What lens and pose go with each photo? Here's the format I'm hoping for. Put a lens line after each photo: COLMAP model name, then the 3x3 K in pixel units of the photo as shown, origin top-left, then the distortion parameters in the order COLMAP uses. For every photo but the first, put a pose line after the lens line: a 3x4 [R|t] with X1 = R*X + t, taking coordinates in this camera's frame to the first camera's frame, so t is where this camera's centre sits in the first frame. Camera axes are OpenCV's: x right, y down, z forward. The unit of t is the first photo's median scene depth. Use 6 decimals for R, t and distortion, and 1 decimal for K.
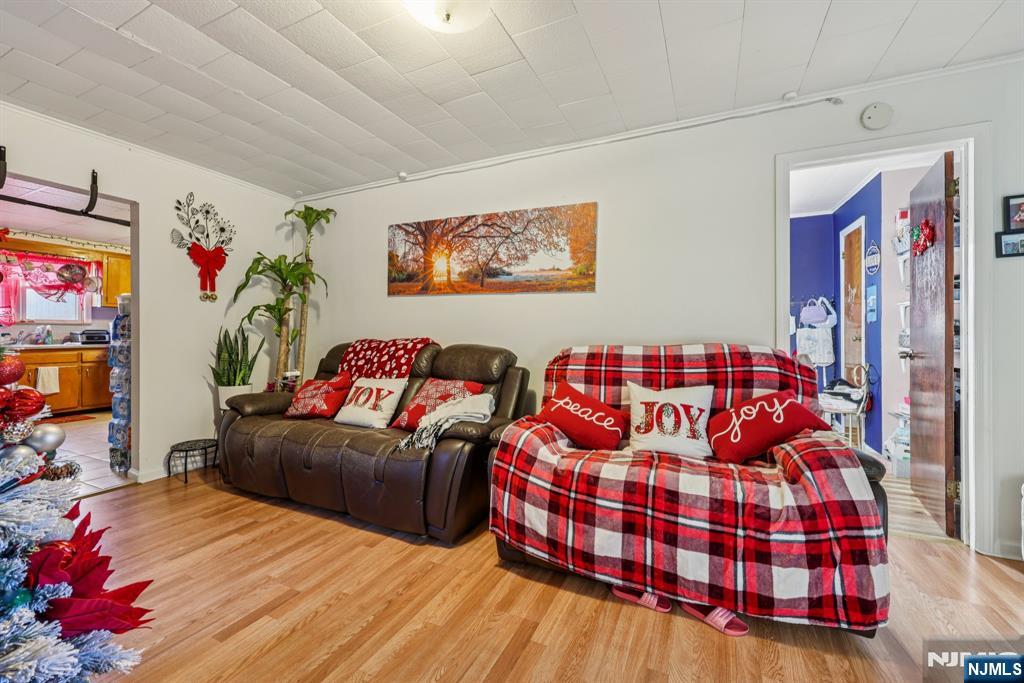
lens RADIAL K [[413.6, 0, 511.8], [0, 413.6, 332.9], [0, 0, 1]] dist [0.001715, 0.000162]
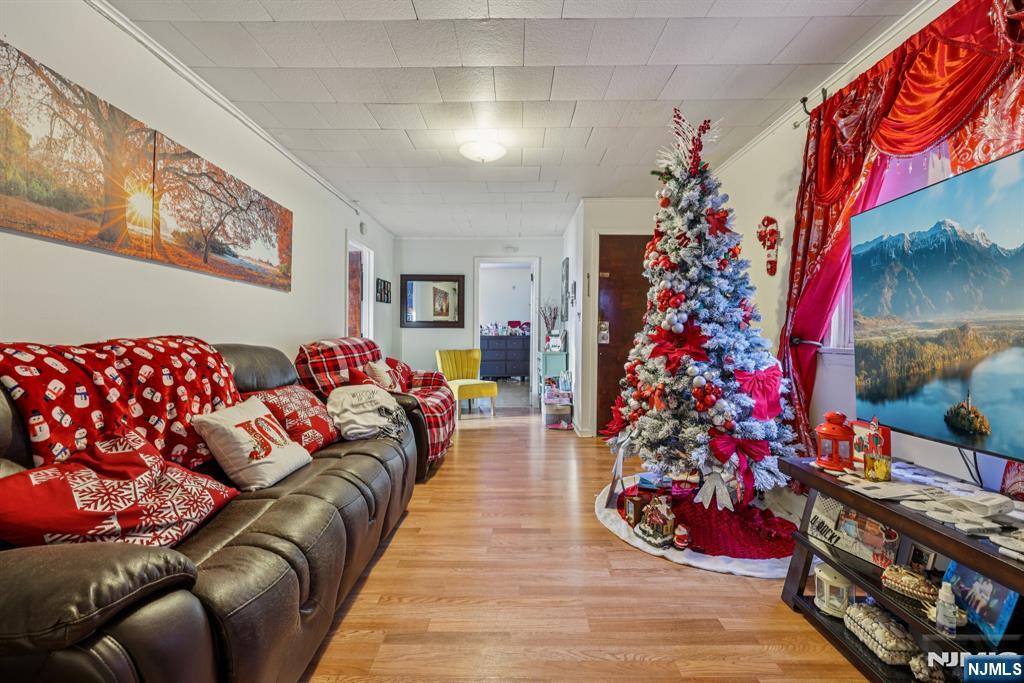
lens RADIAL K [[413.6, 0, 510.5], [0, 413.6, 341.1], [0, 0, 1]] dist [0.001715, 0.000162]
pose [[-0.421492, -0.020352, 0.906604, -0.949595], [-0.004007, 0.999780, 0.020581, 0.005616], [-0.906823, 0.005042, -0.421481, 0.837368]]
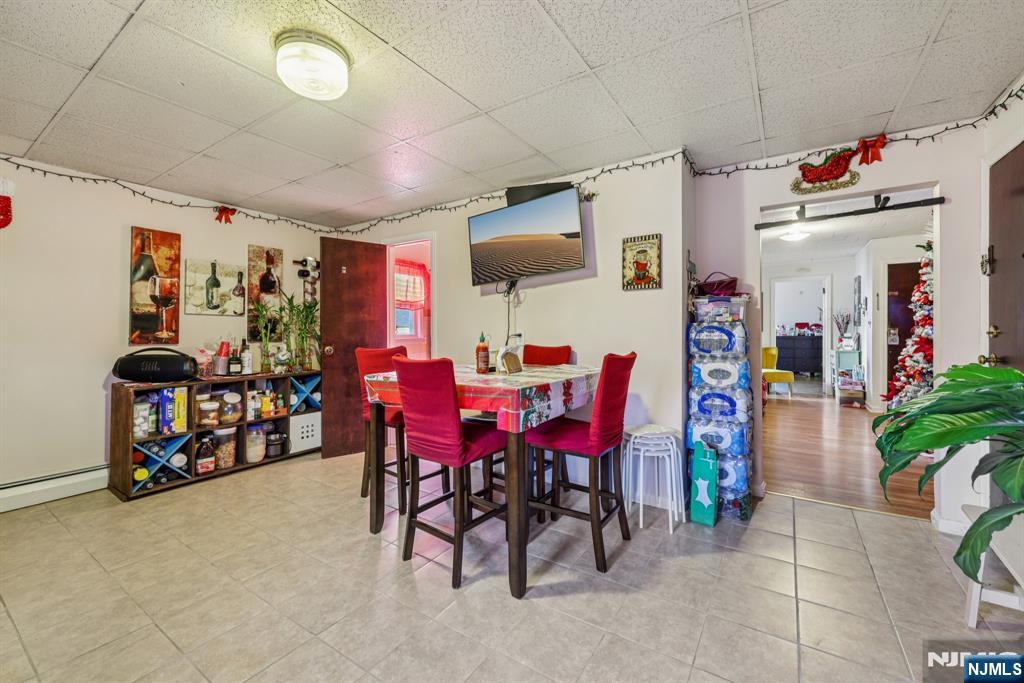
lens RADIAL K [[413.6, 0, 519.6], [0, 413.6, 326.9], [0, 0, 1]] dist [0.001715, 0.000162]
pose [[0.131488, 0.004809, 0.991306, -1.362786], [0.000401, 0.999988, -0.004904, -0.009868], [-0.991318, 0.001042, 0.131485, 1.080219]]
